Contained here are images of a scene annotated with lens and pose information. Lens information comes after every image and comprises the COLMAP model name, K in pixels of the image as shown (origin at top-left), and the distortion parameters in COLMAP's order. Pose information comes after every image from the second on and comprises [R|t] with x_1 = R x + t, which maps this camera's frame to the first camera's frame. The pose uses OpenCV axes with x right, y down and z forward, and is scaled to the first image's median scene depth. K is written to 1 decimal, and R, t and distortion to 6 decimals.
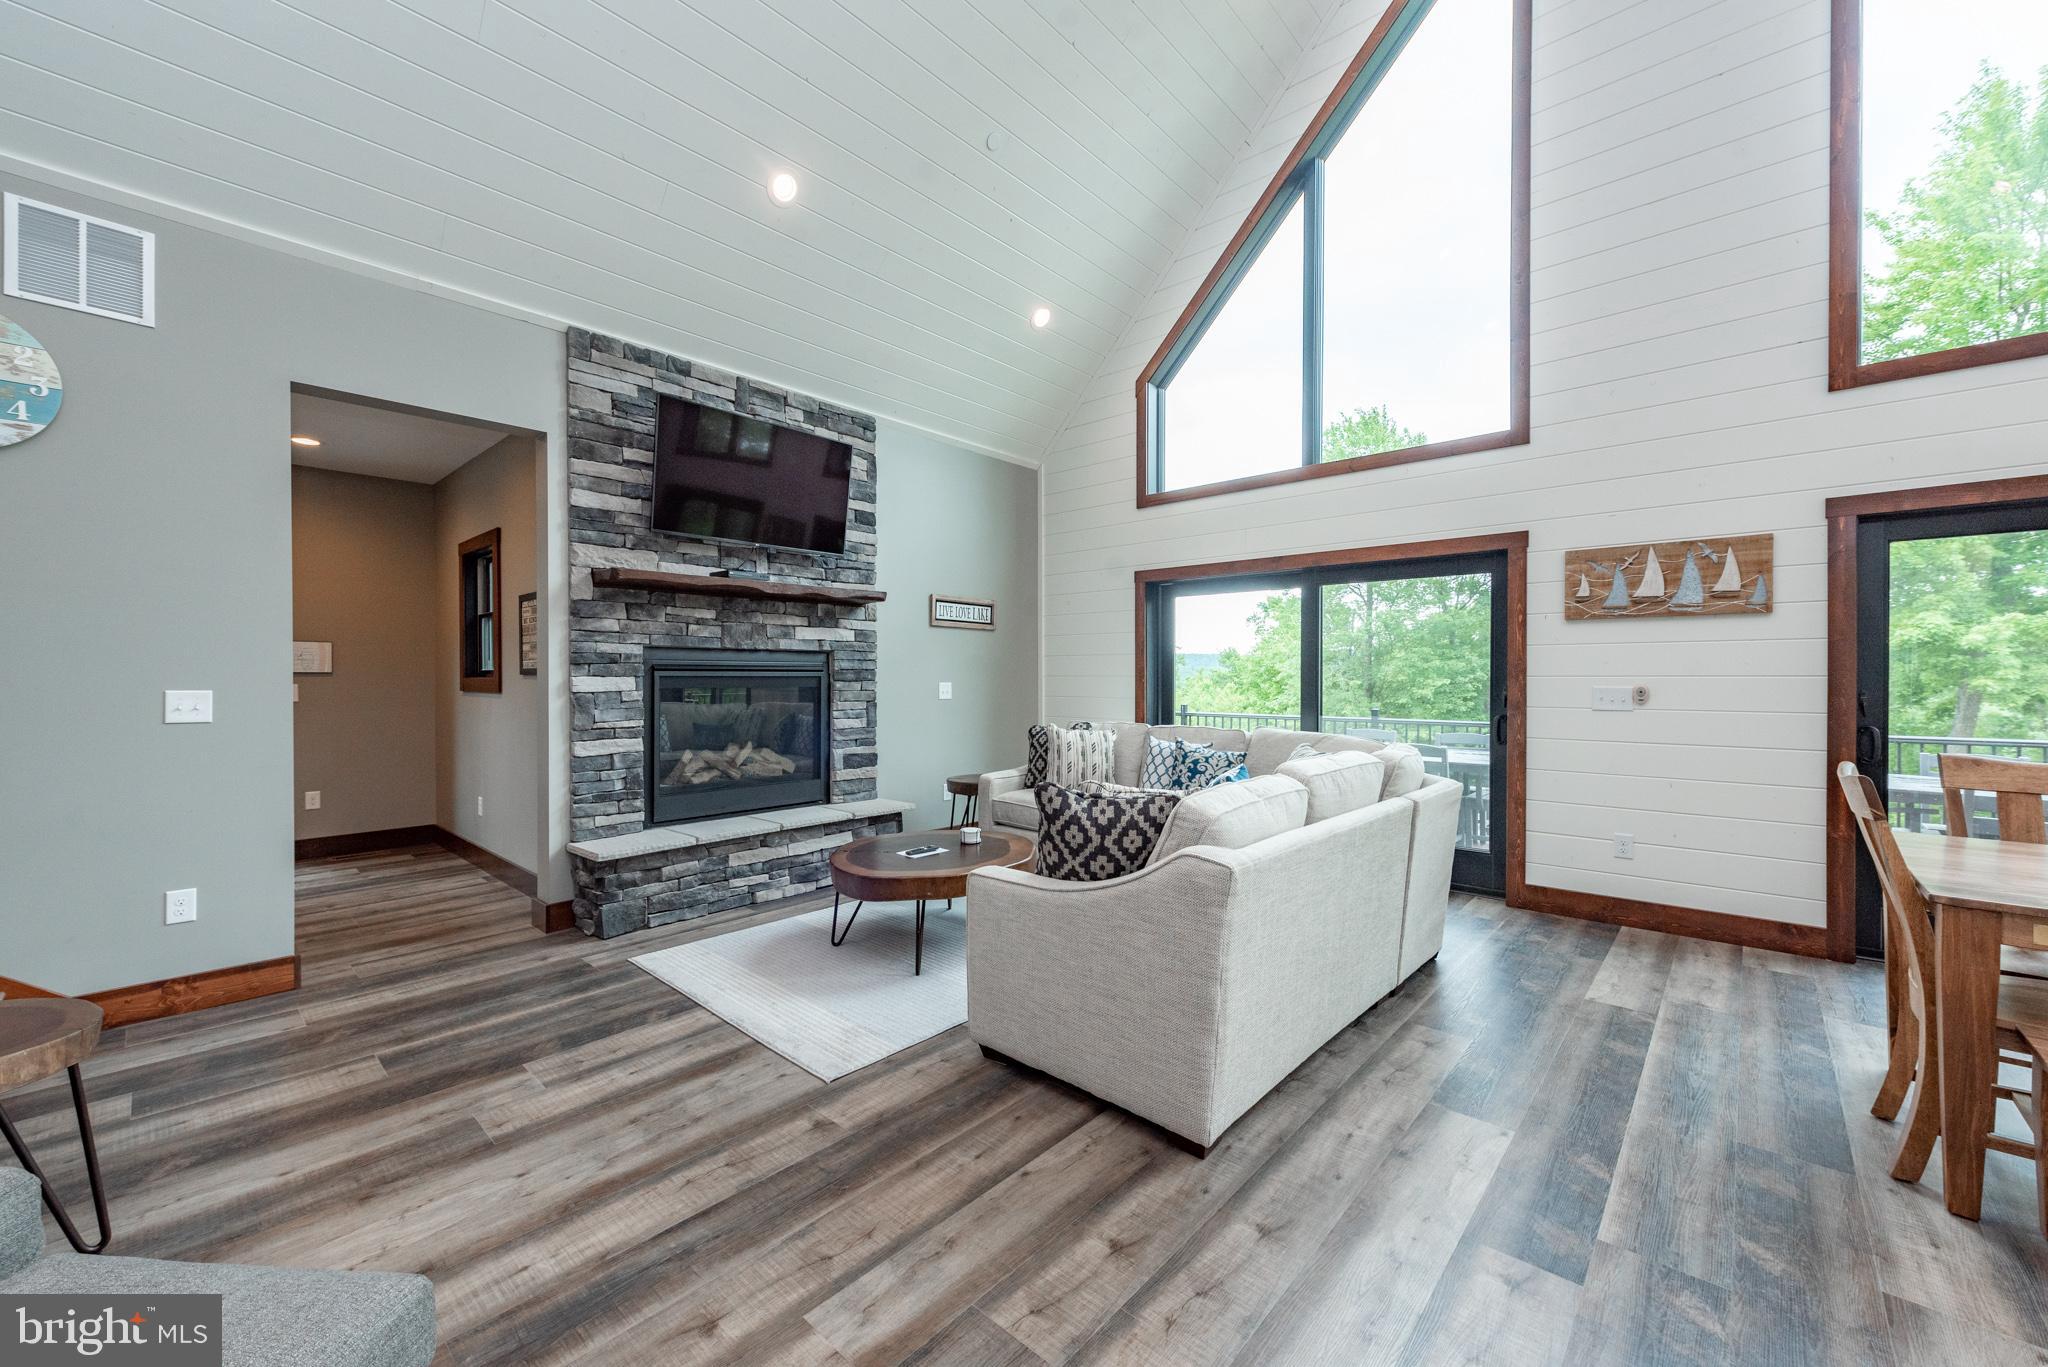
lens RADIAL K [[803.9, 0, 1008.0], [0, 803.9, 672.2], [0, 0, 1]] dist [0.004424, -0.001033]
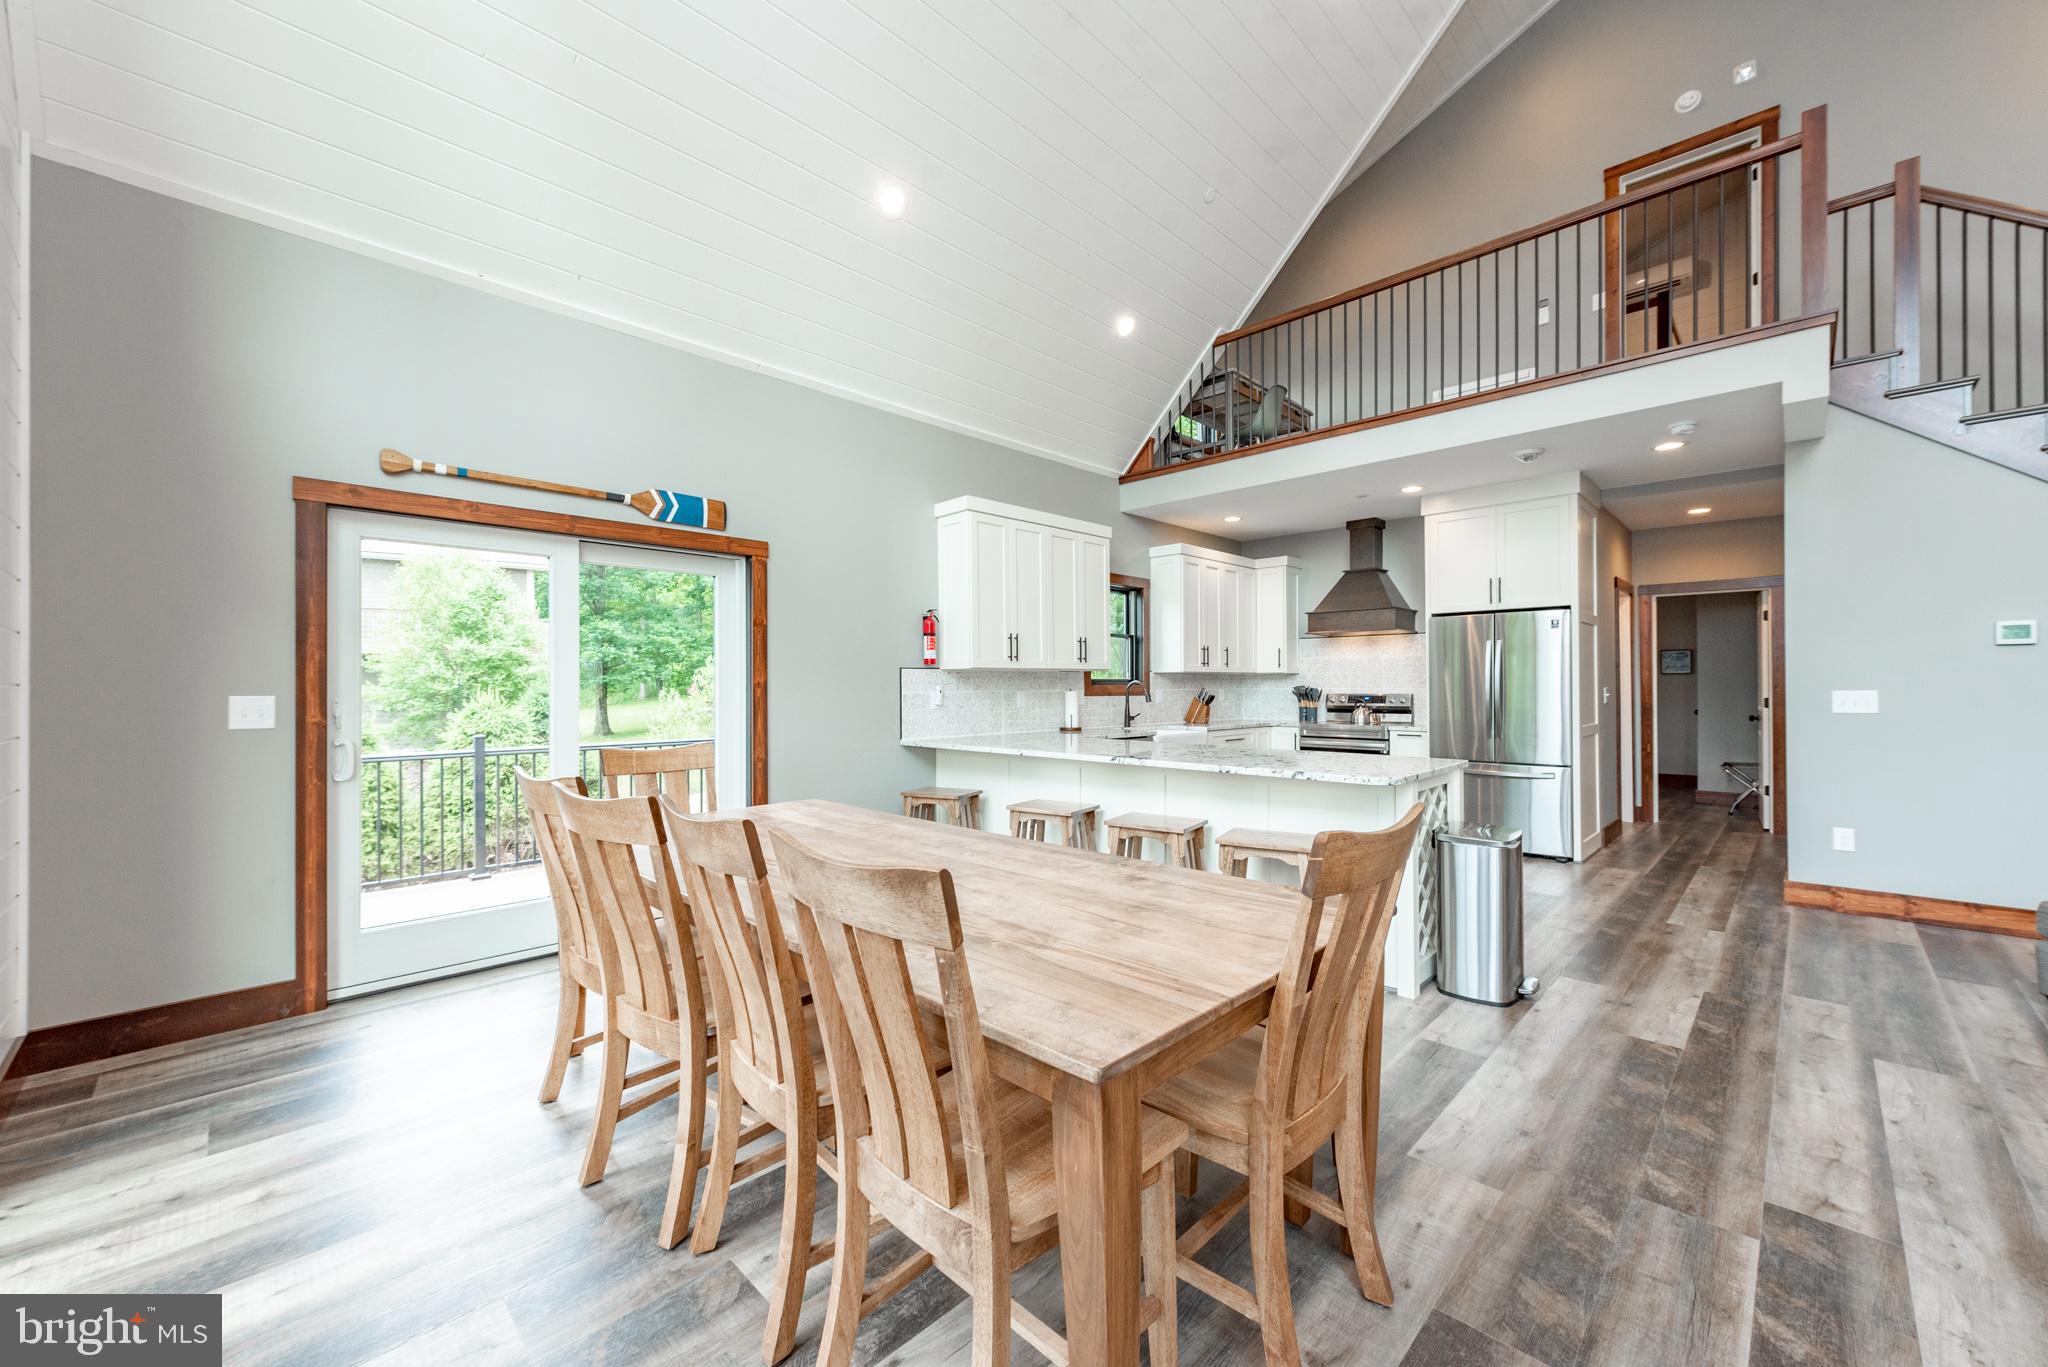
lens RADIAL K [[803.9, 0, 993.4], [0, 803.9, 664.7], [0, 0, 1]] dist [0.004424, -0.001033]
pose [[-0.998649, 0.004035, 0.051815, 0.703239], [0.002671, 0.999649, -0.026364, 0.003995], [-0.051904, -0.026190, -0.998309, 0.895105]]
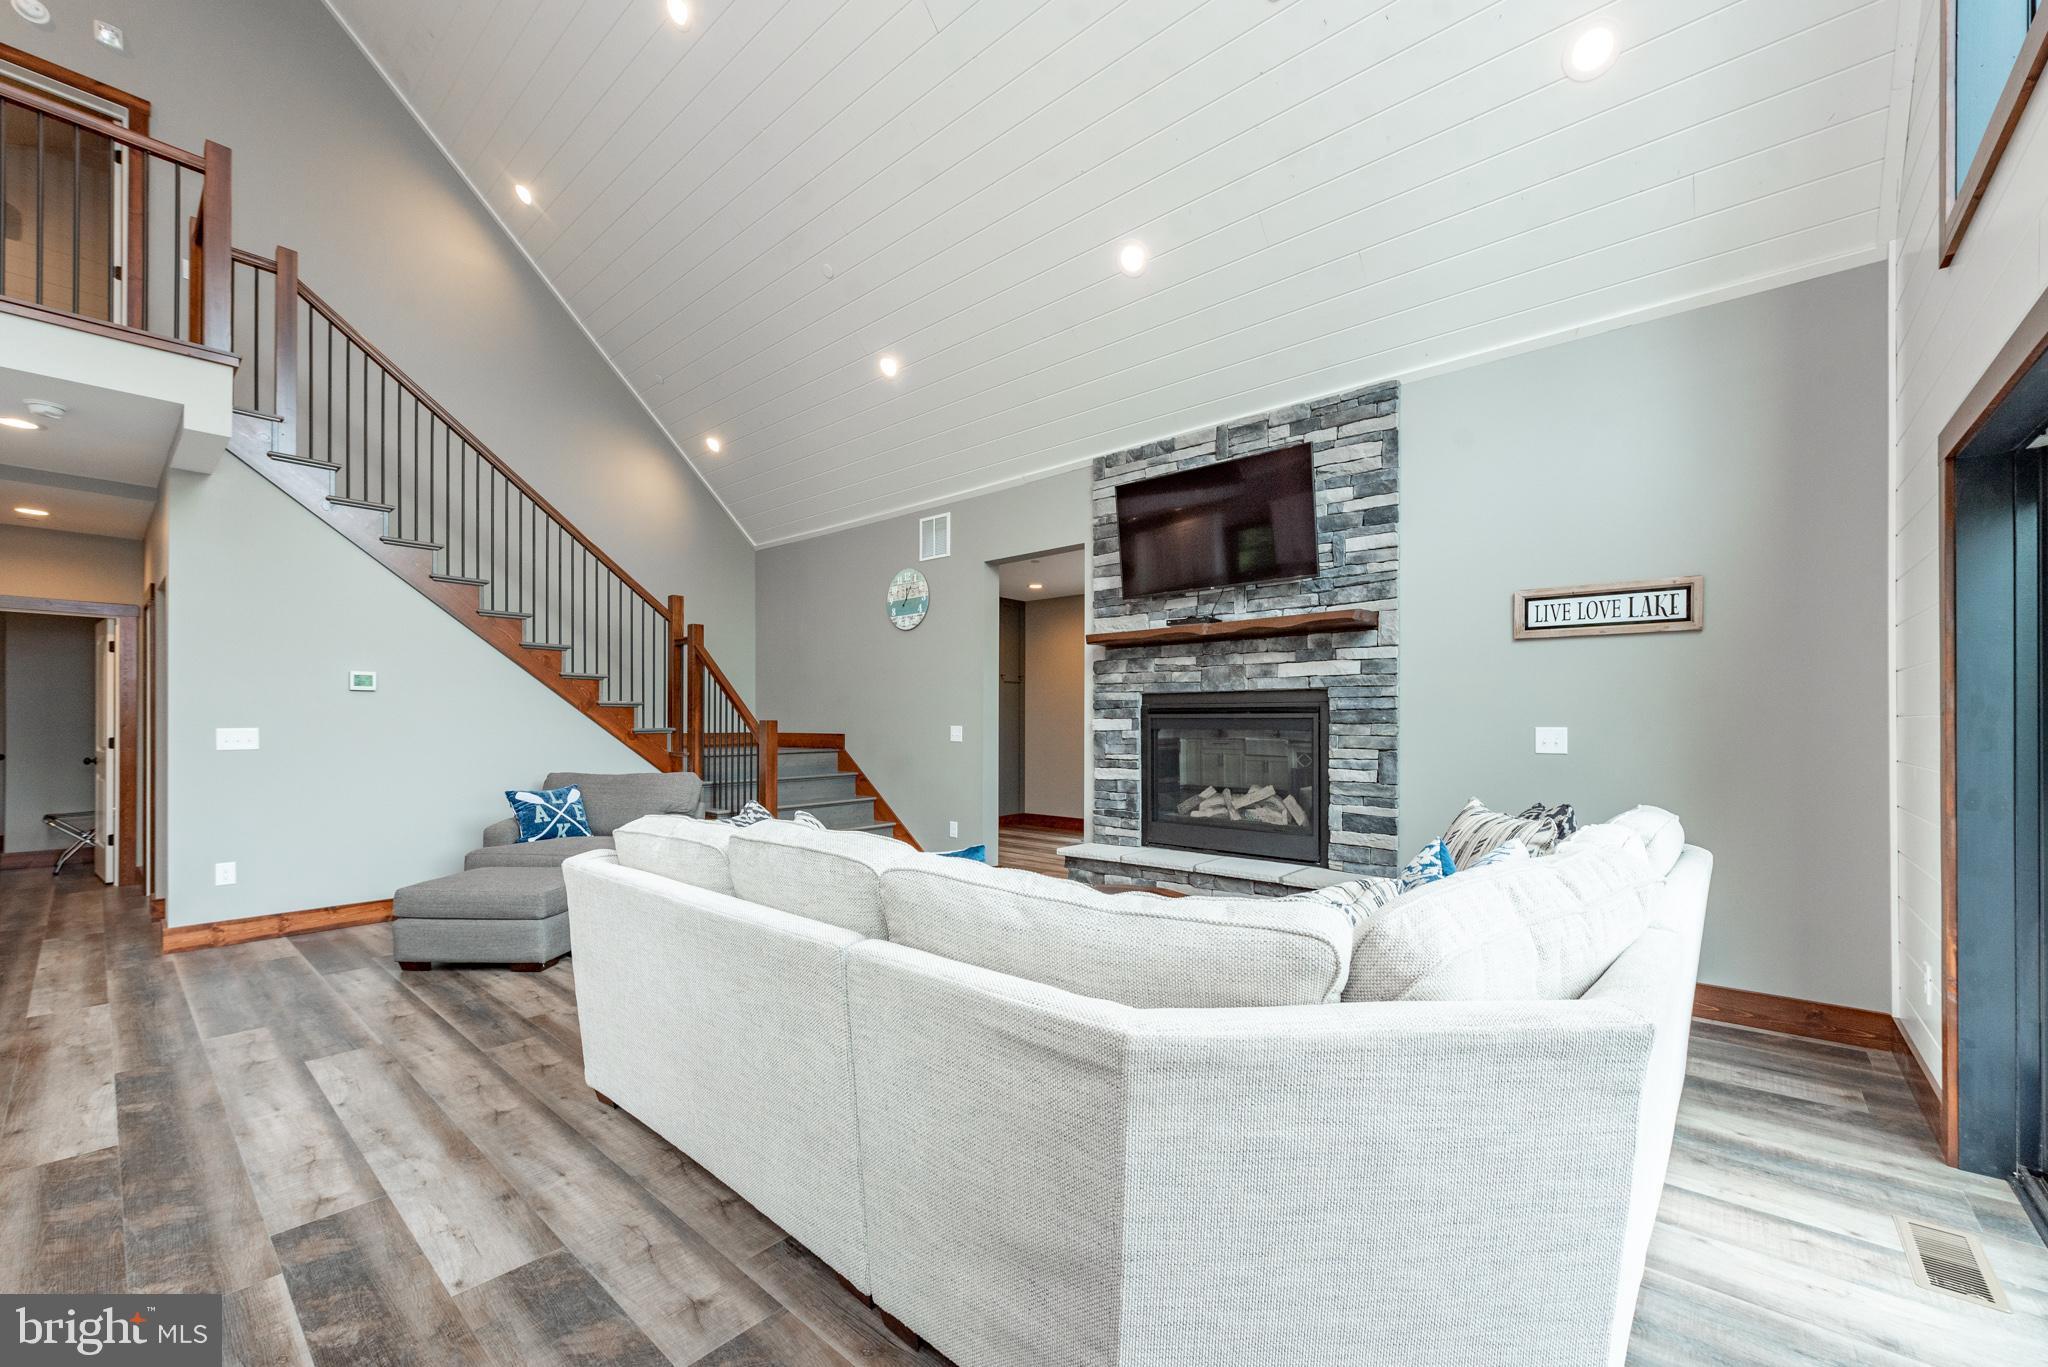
lens RADIAL K [[803.9, 0, 1035.8], [0, 803.9, 713.1], [0, 0, 1]] dist [0.004424, -0.001033]
pose [[0.039045, -0.009721, -0.999190, 0.768127], [0.005122, 0.999941, -0.009528, 0.008347], [0.999224, -0.004746, 0.039092, 0.821283]]
